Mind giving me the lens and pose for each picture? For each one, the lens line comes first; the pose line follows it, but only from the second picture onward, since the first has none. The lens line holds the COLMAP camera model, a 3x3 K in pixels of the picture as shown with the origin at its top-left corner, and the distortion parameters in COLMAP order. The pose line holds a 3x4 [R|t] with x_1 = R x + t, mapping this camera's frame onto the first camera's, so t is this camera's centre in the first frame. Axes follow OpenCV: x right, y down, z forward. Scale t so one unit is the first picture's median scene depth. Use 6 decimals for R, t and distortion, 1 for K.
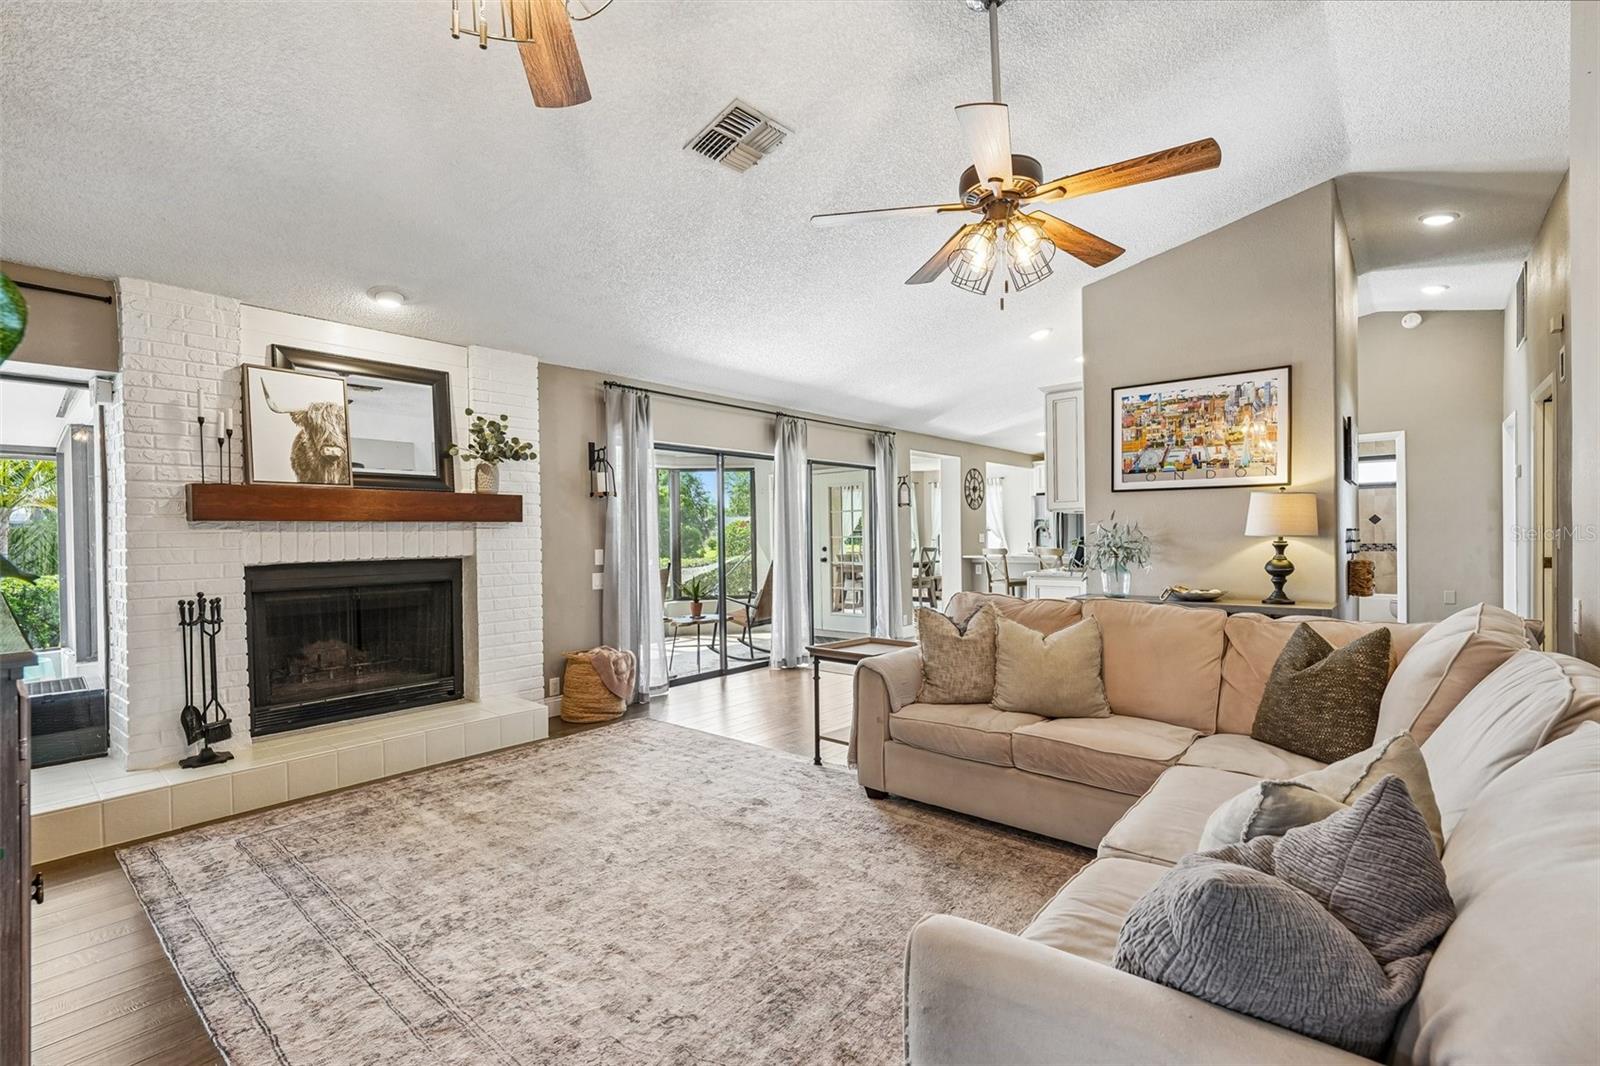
lens RADIAL K [[706.2, 0, 786.5], [0, 706.2, 536.9], [0, 0, 1]] dist [-0.000841, 0.000005]
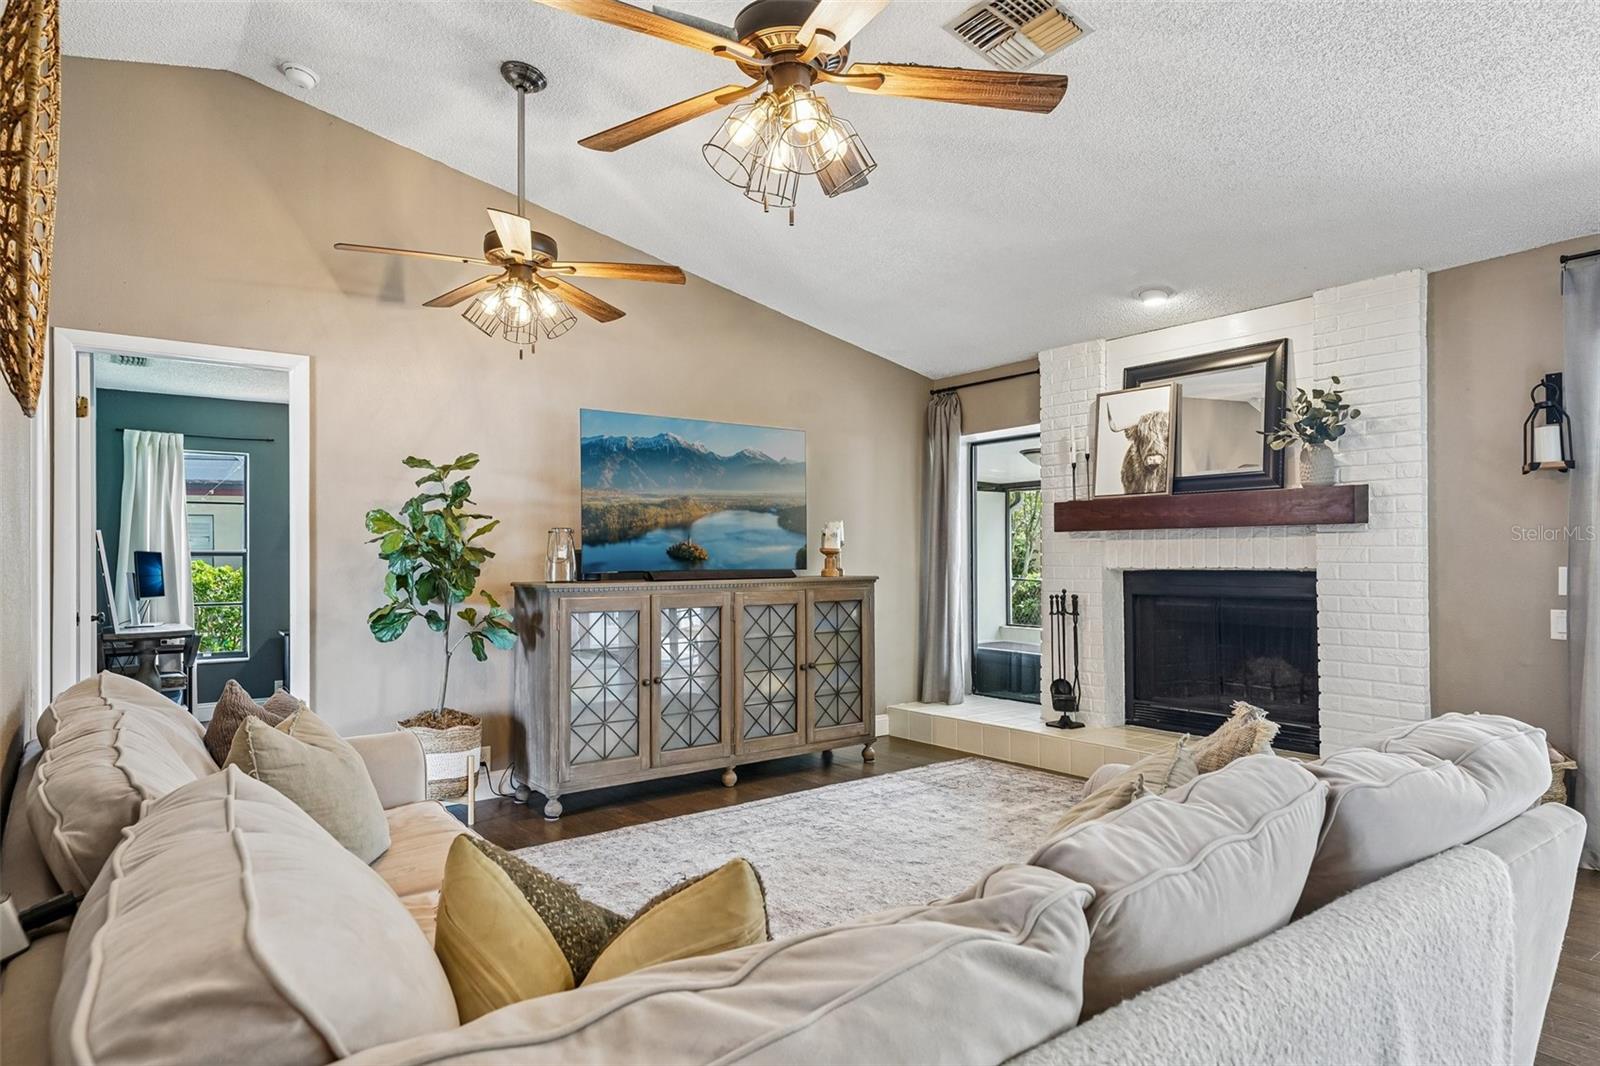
lens RADIAL K [[931.7, 0, 794.3], [0, 931.7, 547.5], [0, 0, 1]] dist [-0.006232, -0.001576]
pose [[-0.202708, 0.007909, -0.979207, 0.701969], [0.006848, 0.999954, 0.006659, -0.007640], [0.979215, -0.005356, -0.202753, 0.698534]]
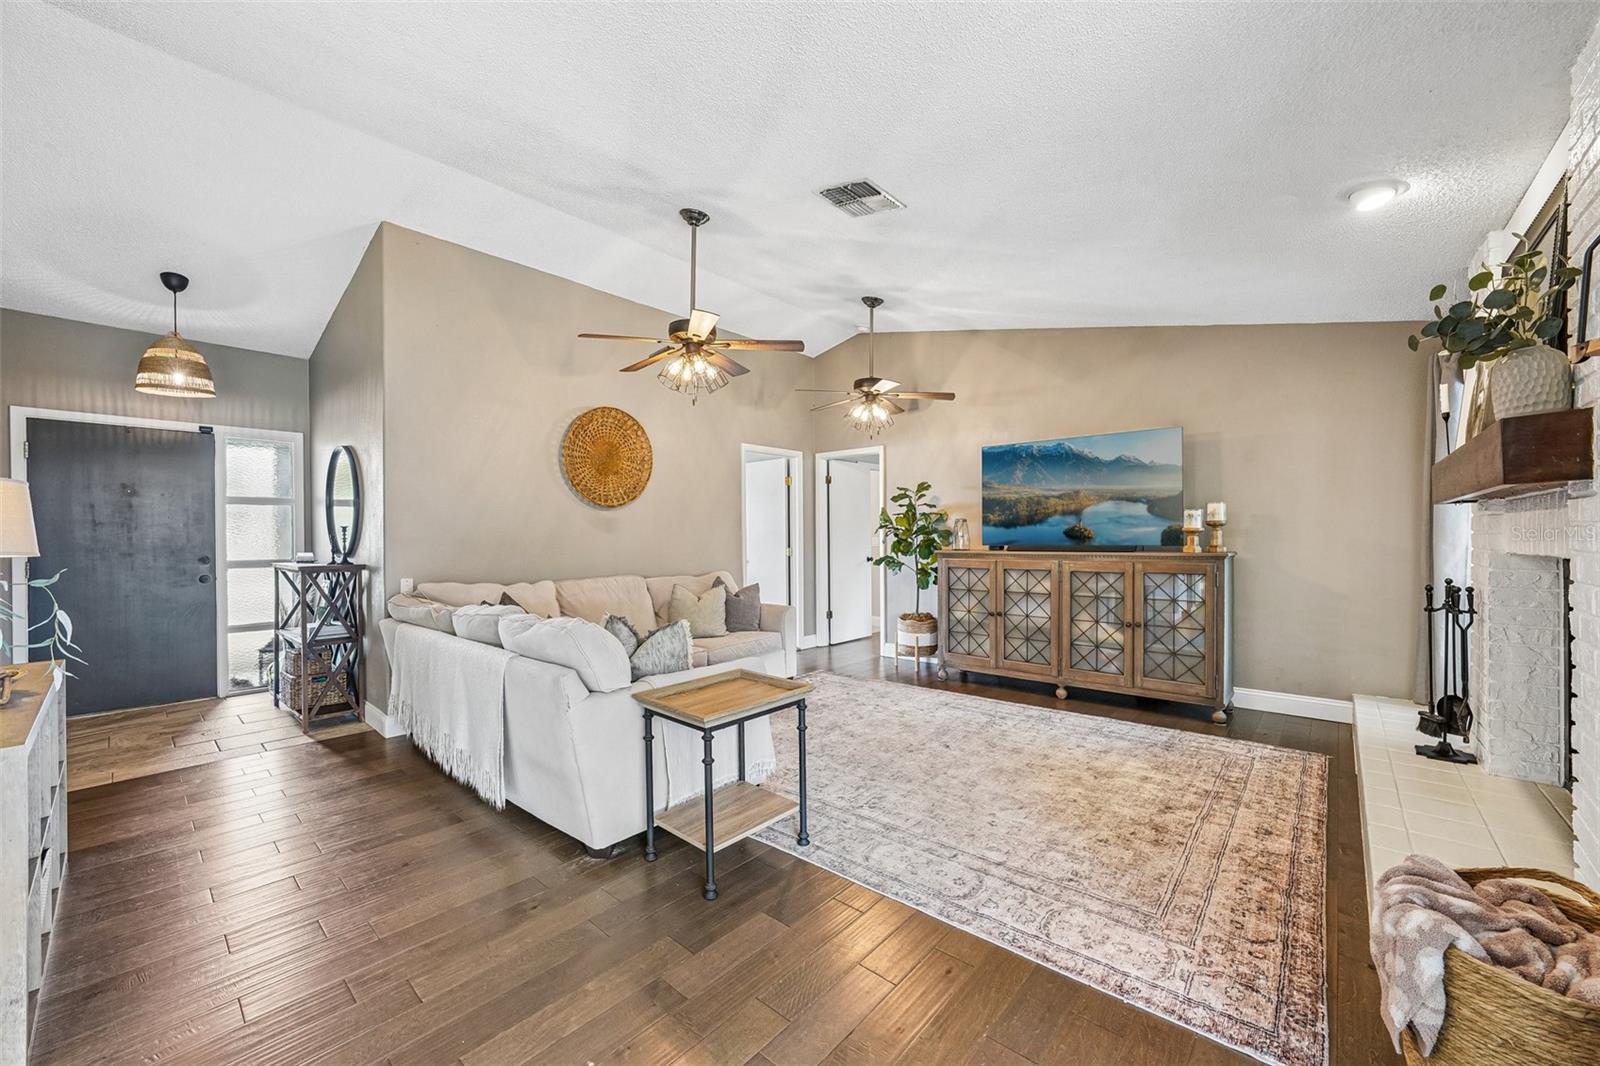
lens RADIAL K [[615.4, 0, 795.6], [0, 615.4, 537.5], [0, 0, 1]] dist [-0.012705, 0.000483]
pose [[-0.999697, 0.024618, 0.000181, 0.038950], [0.024618, 0.999691, 0.003452, -0.001361], [-0.000096, 0.003455, -0.999994, 1.465997]]
